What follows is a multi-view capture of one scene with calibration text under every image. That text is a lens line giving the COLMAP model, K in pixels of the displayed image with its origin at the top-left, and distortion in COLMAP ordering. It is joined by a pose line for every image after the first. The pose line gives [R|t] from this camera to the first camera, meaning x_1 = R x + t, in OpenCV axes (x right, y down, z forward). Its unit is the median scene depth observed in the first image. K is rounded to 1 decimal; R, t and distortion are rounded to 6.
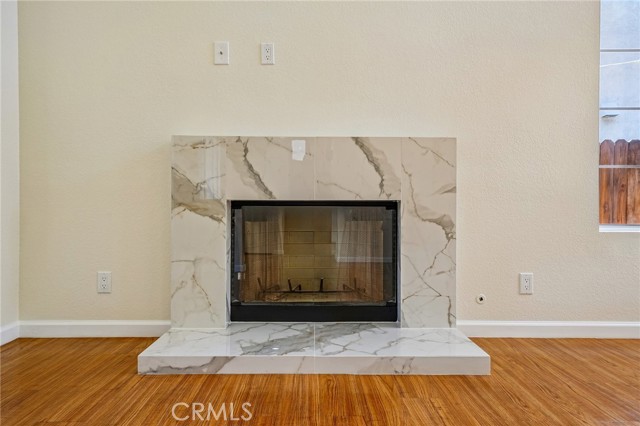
lens RADIAL K [[418.3, 0, 320.0], [0, 418.3, 213.0], [0, 0, 1]] dist [0.025070, -0.000351]
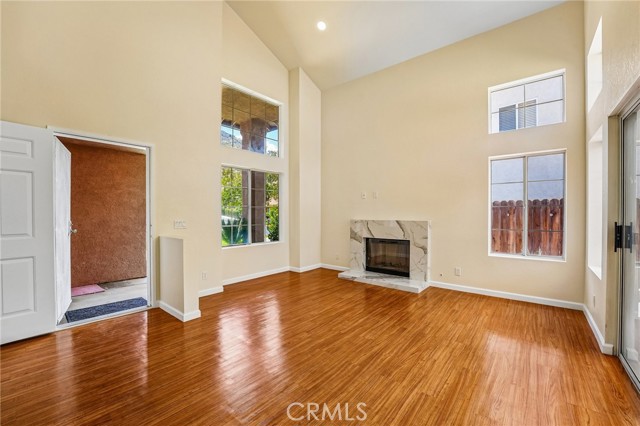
lens RADIAL K [[264.9, 0, 318.9], [0, 264.9, 214.9], [0, 0, 1]] dist [-0.025386, 0.000052]
pose [[0.761076, 0.000140, -0.648663, 0.981219], [0.001445, 0.999997, 0.001911, -0.231140], [0.648661, -0.002391, 0.761073, -1.004297]]
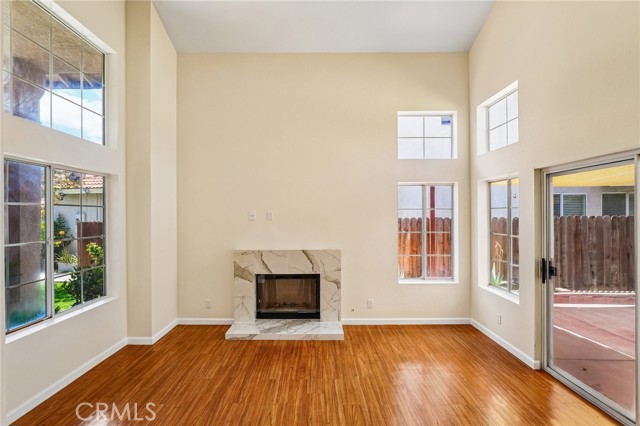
lens RADIAL K [[302.9, 0, 318.7], [0, 302.9, 214.9], [0, 0, 1]] dist [-0.004817, -0.000197]
pose [[0.999877, -0.005855, -0.014564, 0.215151], [0.005778, 0.999969, -0.005346, -0.393874], [0.014594, 0.005261, 0.999880, -0.920408]]
